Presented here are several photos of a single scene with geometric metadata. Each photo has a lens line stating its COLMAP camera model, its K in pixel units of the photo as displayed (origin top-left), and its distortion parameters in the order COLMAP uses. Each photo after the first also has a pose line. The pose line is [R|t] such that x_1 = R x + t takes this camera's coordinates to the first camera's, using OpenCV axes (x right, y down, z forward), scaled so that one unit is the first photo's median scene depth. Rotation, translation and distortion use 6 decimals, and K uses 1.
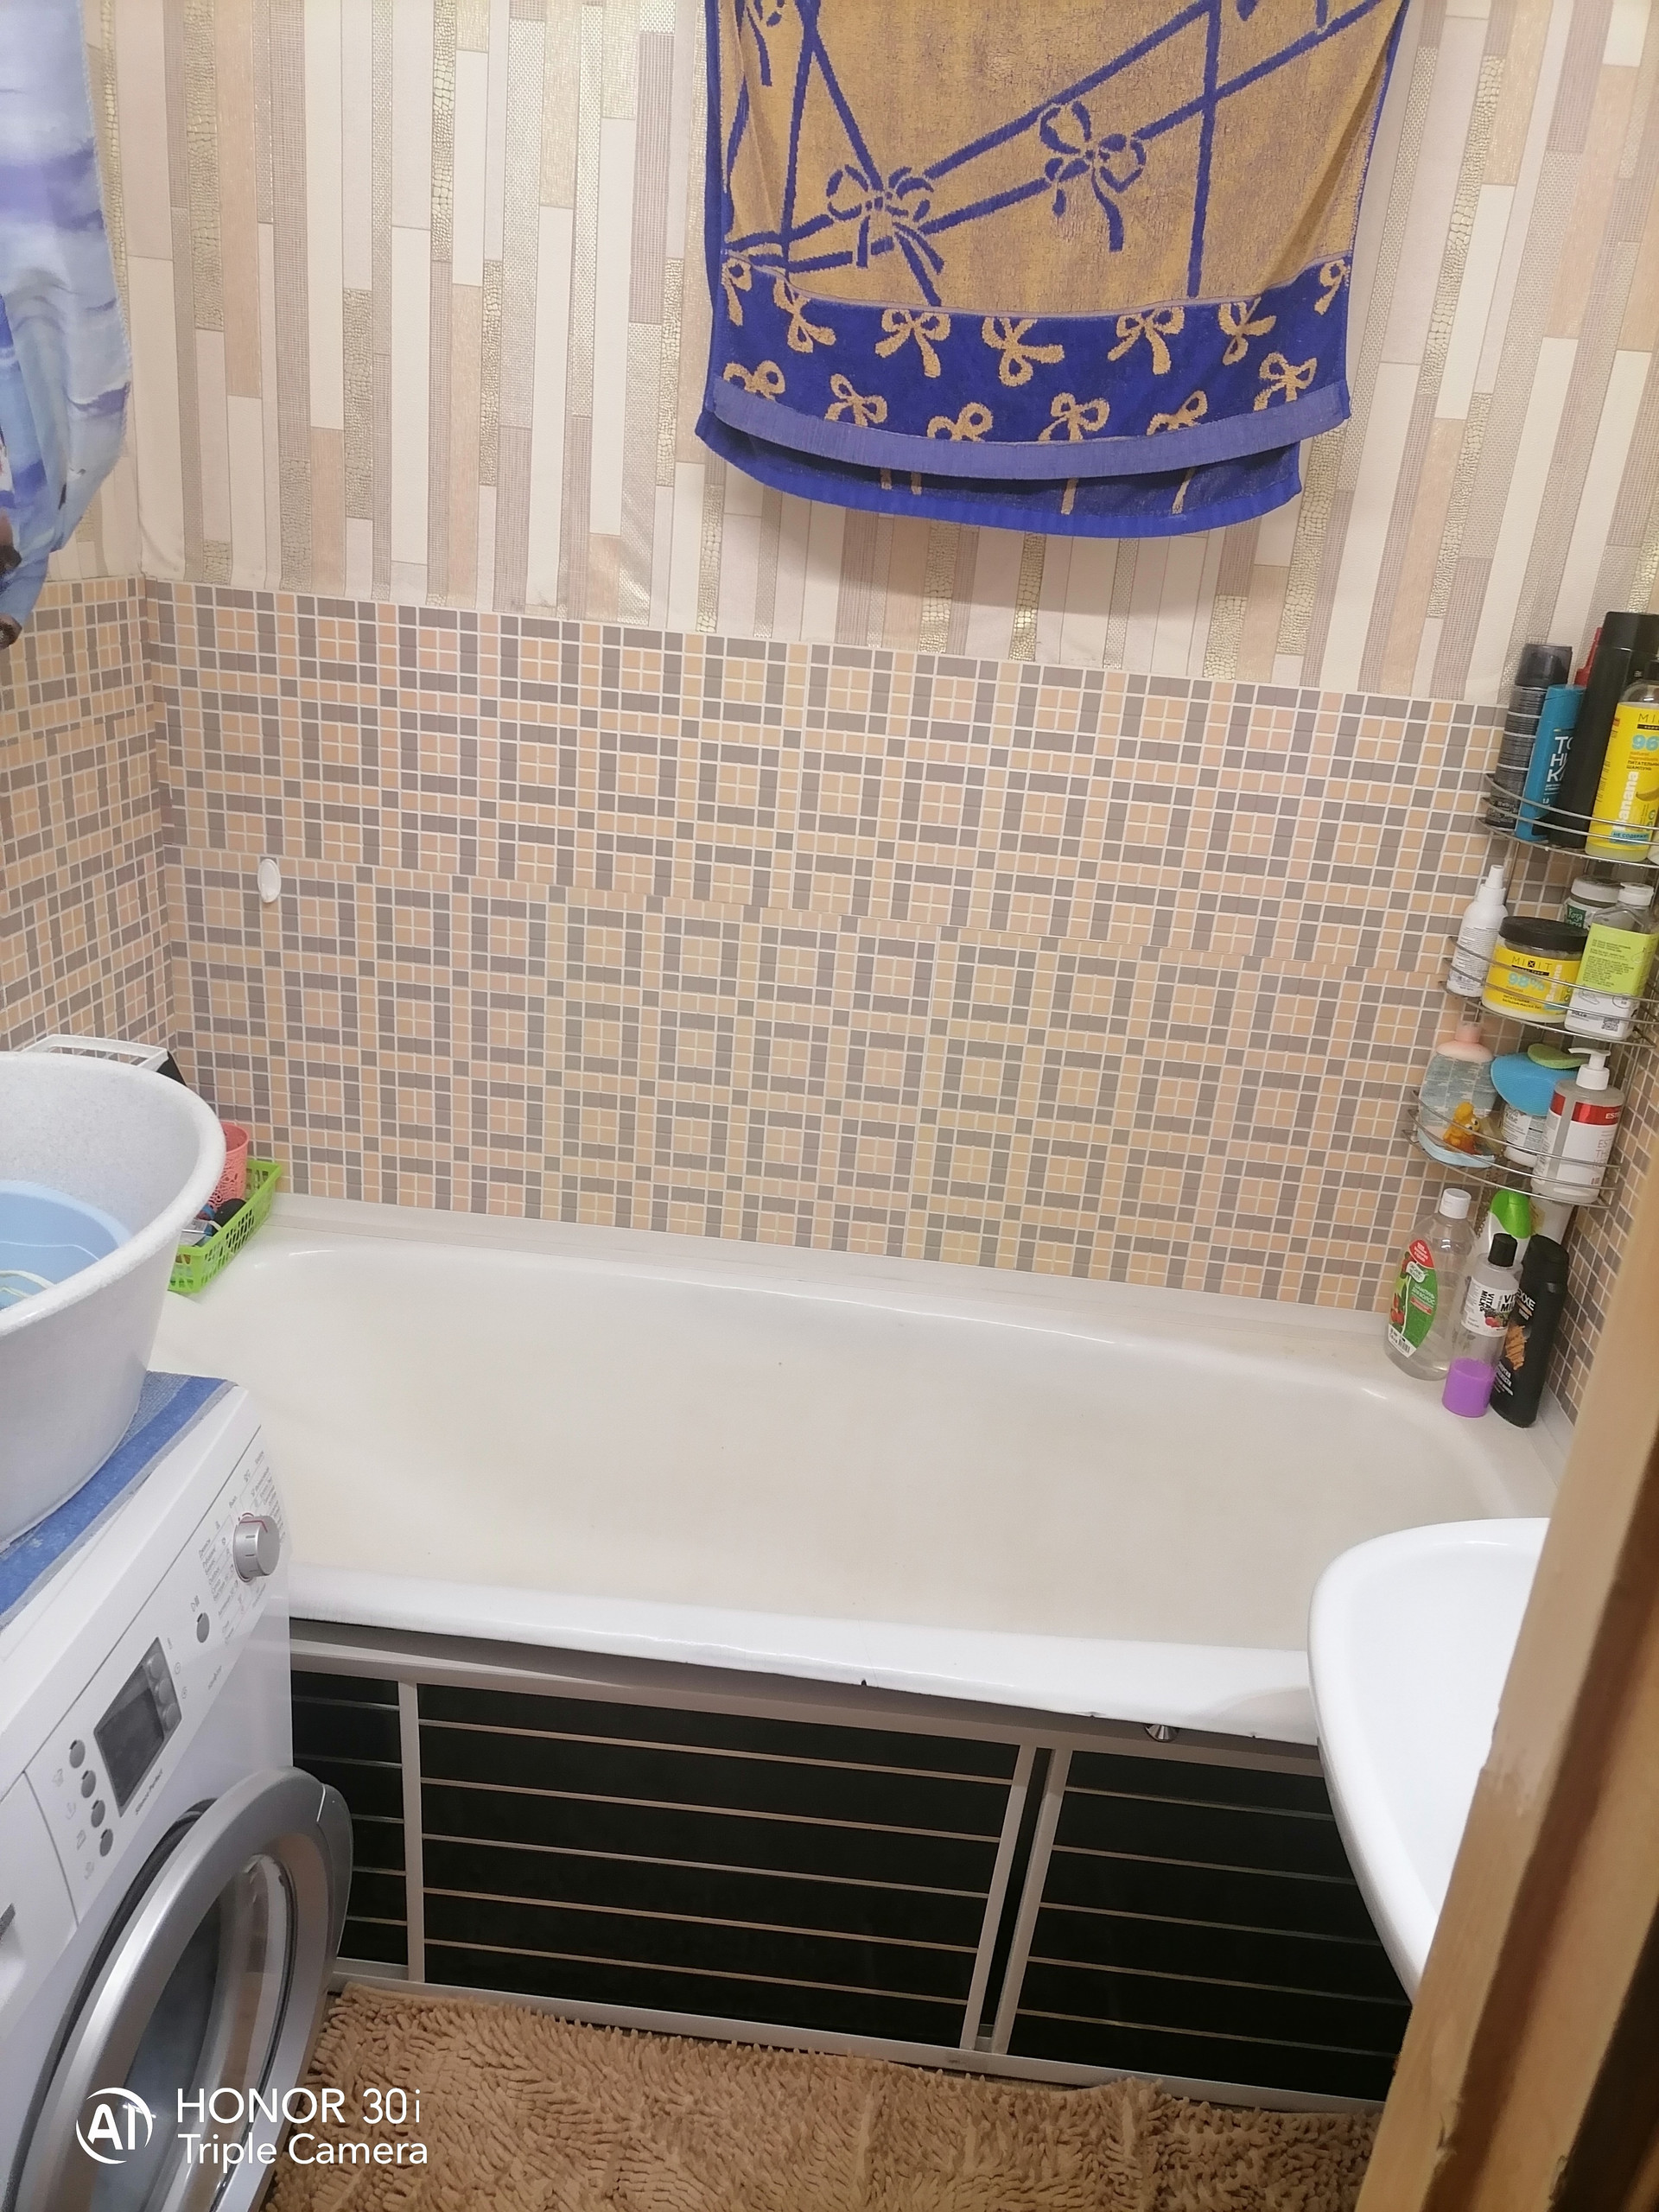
lens RADIAL K [[1633.6, 0, 826.6], [0, 1633.6, 1099.2], [0, 0, 1]] dist [0.030077, -0.029488]
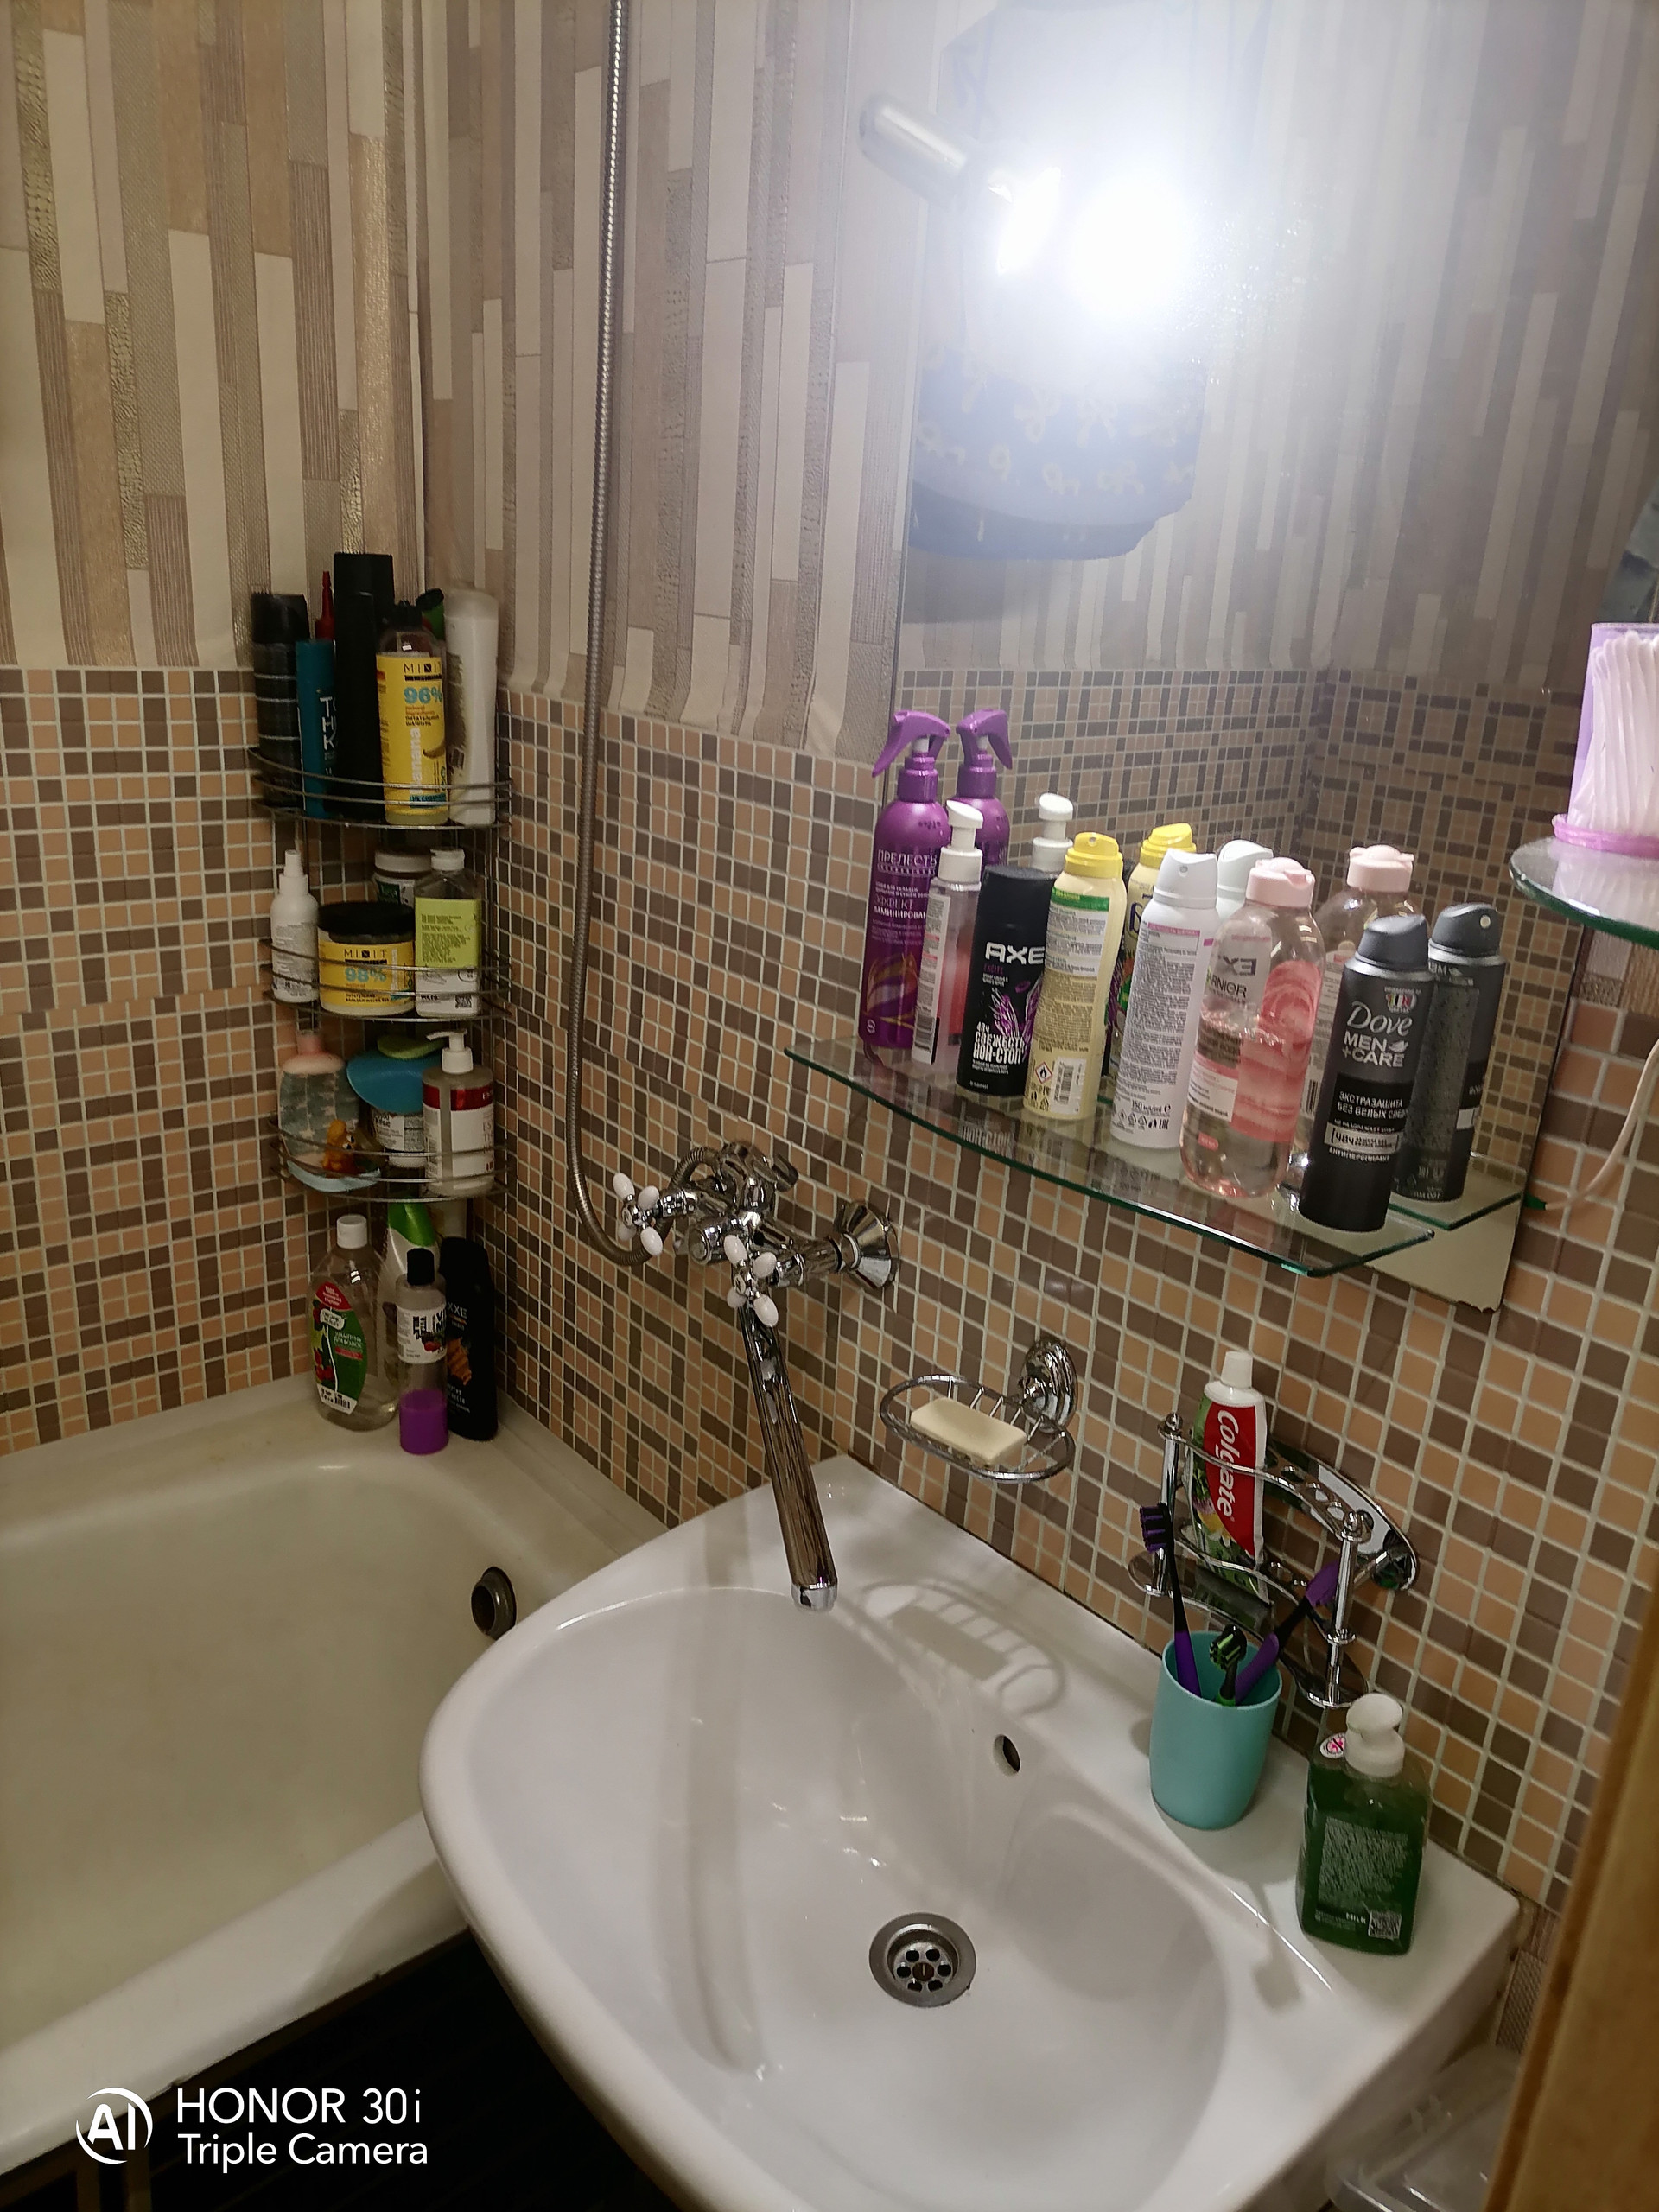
lens RADIAL K [[1633.6, 0, 820.7], [0, 1633.6, 1114.9], [0, 0, 1]] dist [0.030077, -0.029488]
pose [[0.709831, -0.265810, 0.652292, 0.002218], [0.246710, 0.961223, 0.123228, -0.045218], [-0.659753, 0.073456, 0.747884, 0.171483]]
